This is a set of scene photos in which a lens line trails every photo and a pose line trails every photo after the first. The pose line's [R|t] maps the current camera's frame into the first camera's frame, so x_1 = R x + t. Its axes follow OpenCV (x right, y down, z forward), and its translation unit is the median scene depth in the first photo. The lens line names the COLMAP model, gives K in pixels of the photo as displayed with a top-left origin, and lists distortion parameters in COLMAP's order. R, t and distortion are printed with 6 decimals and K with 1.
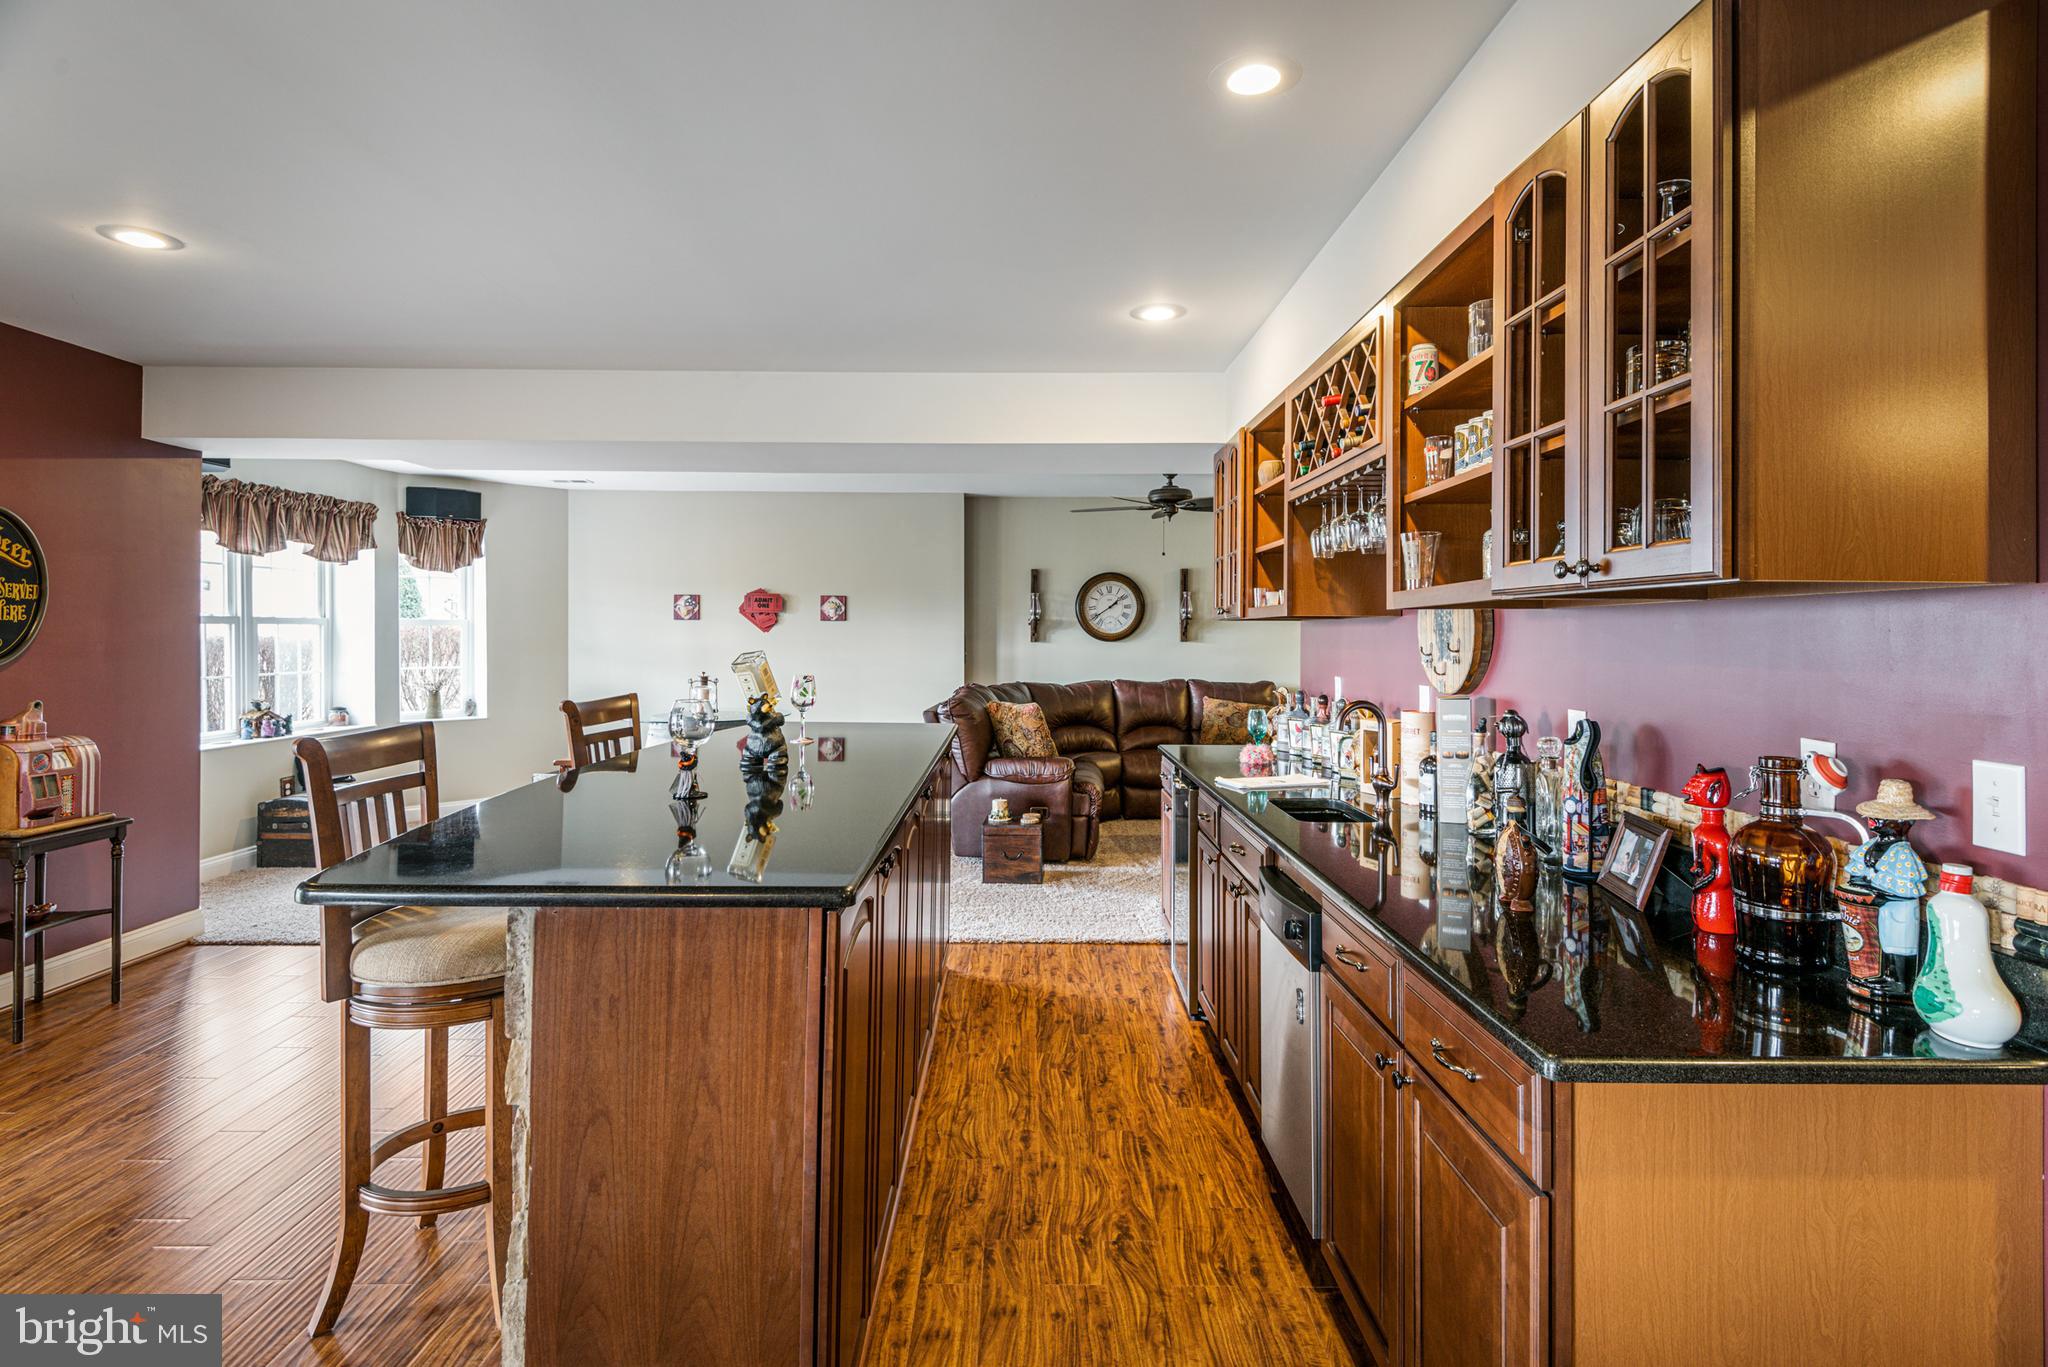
lens RADIAL K [[1027.2, 0, 1026.0], [0, 1027.2, 616.3], [0, 0, 1]] dist [0.003293, -0.013392]
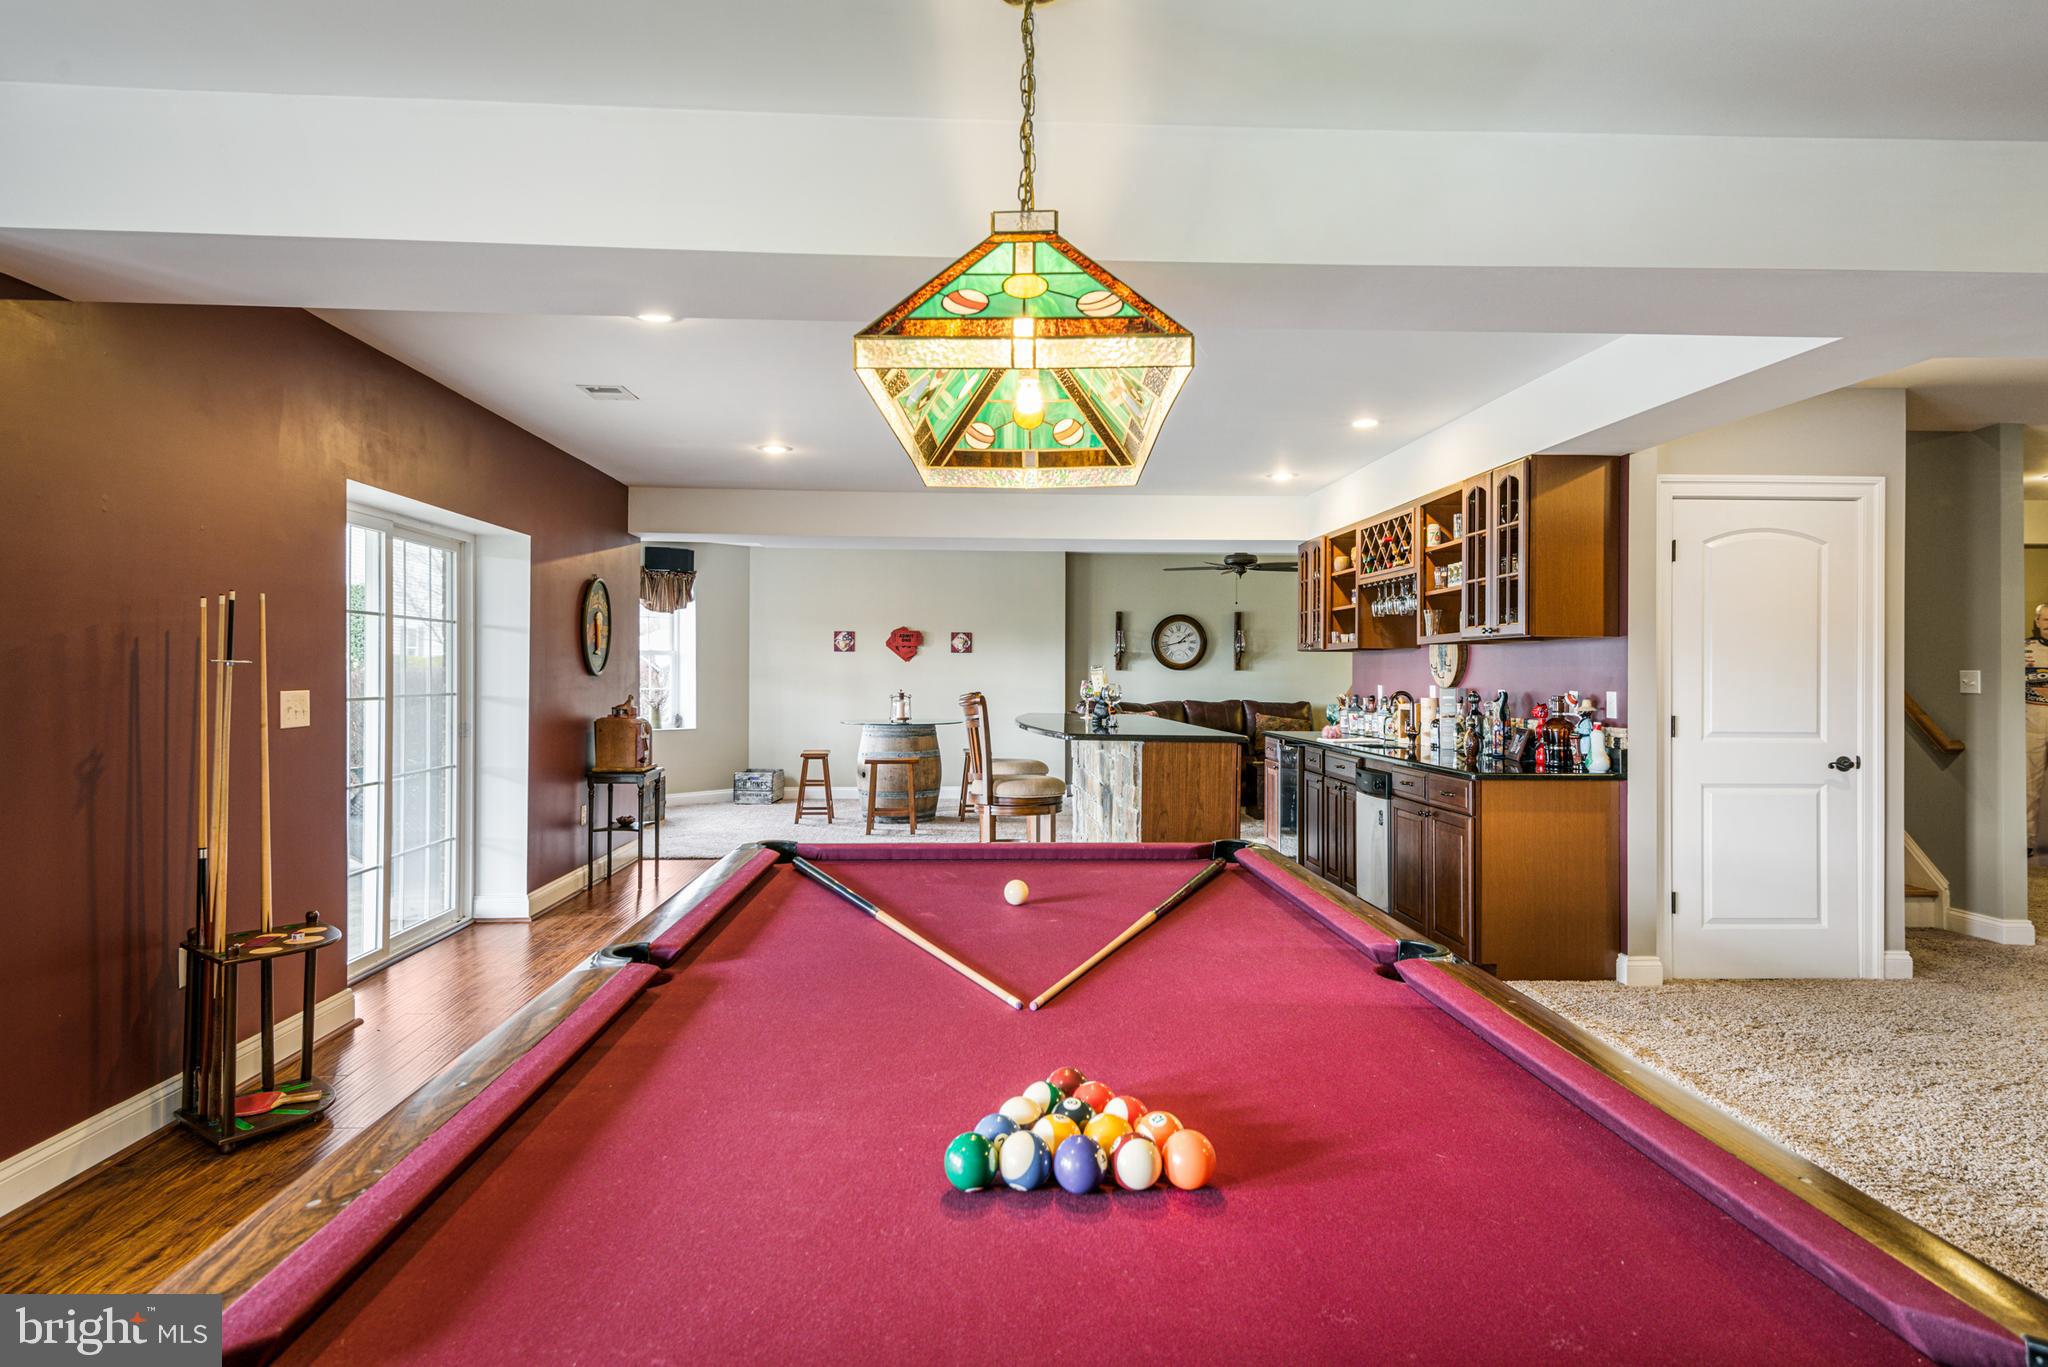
lens RADIAL K [[1137.9, 0, 1018.2], [0, 1137.9, 645.6], [0, 0, 1]] dist [0.000417, -0.000094]
pose [[0.999588, 0.003235, 0.028519, -0.472581], [-0.003076, 0.999980, -0.005613, 0.009864], [-0.028537, 0.005523, 0.999577, -1.164990]]
